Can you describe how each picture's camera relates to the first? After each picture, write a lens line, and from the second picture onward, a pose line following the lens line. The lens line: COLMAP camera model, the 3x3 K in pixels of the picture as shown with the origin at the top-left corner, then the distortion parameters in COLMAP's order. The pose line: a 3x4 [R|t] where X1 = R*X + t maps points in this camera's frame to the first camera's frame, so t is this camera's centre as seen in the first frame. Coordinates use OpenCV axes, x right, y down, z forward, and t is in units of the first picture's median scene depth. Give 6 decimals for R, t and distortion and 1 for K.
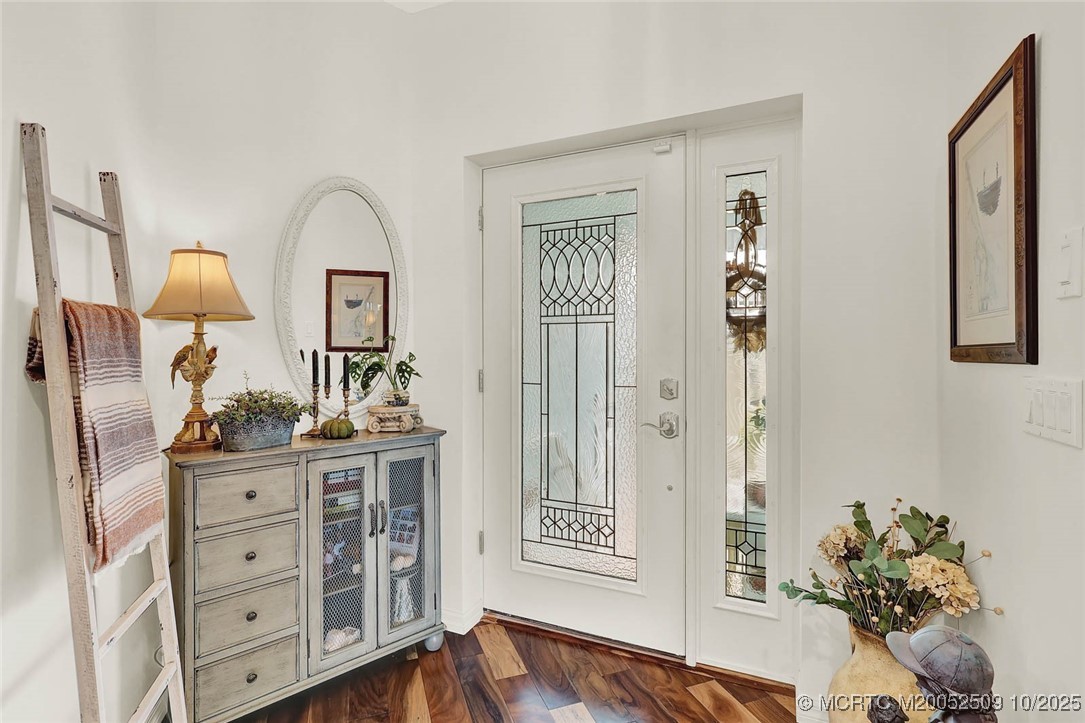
lens RADIAL K [[507.3, 0, 545.1], [0, 507.3, 361.6], [0, 0, 1]] dist [-0.001696, -0.000189]
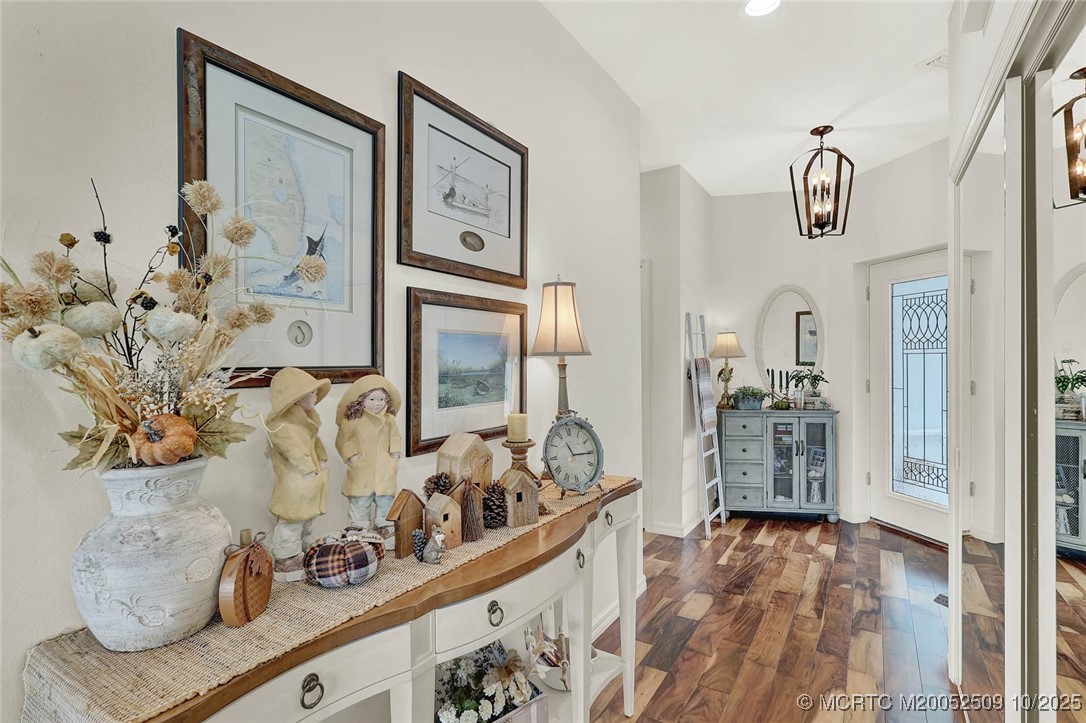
lens RADIAL K [[514.6, 0, 539.5], [0, 514.6, 366.0], [0, 0, 1]] dist [0.002624, 0.000156]
pose [[0.595890, 0.002622, -0.803062, 0.721372], [0.000732, 0.999992, 0.003808, -0.044308], [0.803066, -0.002857, 0.595884, -1.119167]]
